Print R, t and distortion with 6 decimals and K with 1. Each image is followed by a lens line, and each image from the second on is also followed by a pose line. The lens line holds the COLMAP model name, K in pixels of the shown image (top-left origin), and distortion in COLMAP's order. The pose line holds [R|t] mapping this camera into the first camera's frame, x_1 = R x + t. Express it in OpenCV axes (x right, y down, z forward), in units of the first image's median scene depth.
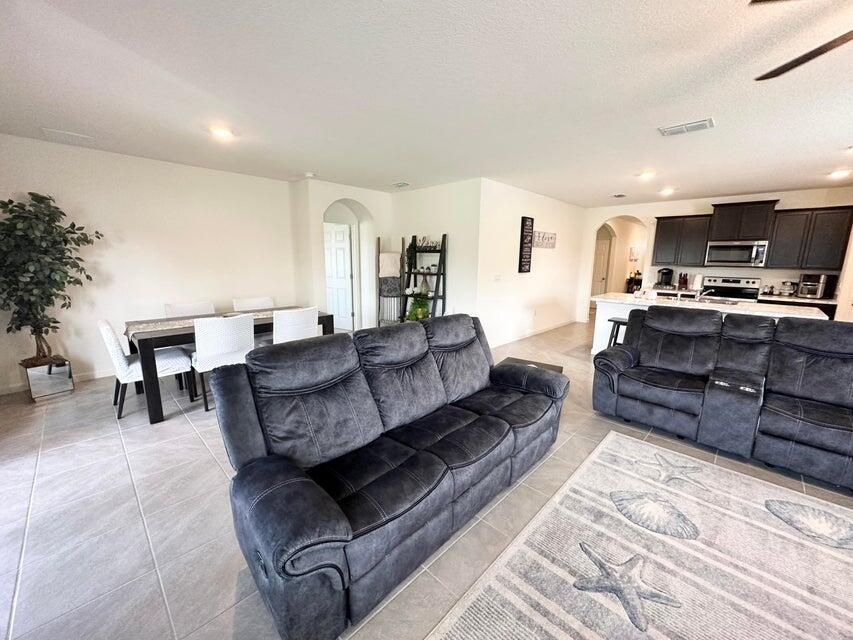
lens RADIAL K [[339.9, 0, 426.5], [0, 339.9, 320.0], [0, 0, 1]] dist [-0.003600, 0.000783]
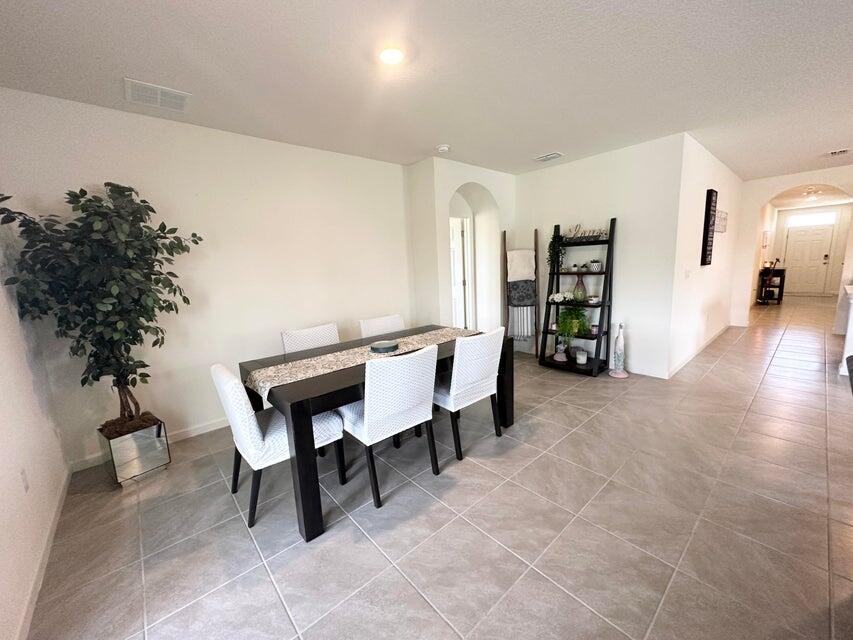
lens RADIAL K [[339.9, 0, 426.5], [0, 339.9, 320.0], [0, 0, 1]] dist [-0.003600, 0.000783]
pose [[0.995520, -0.042211, -0.084612, -0.457465], [0.040702, 0.998981, -0.019482, -0.051792], [0.085348, 0.015951, 0.996224, 0.356745]]
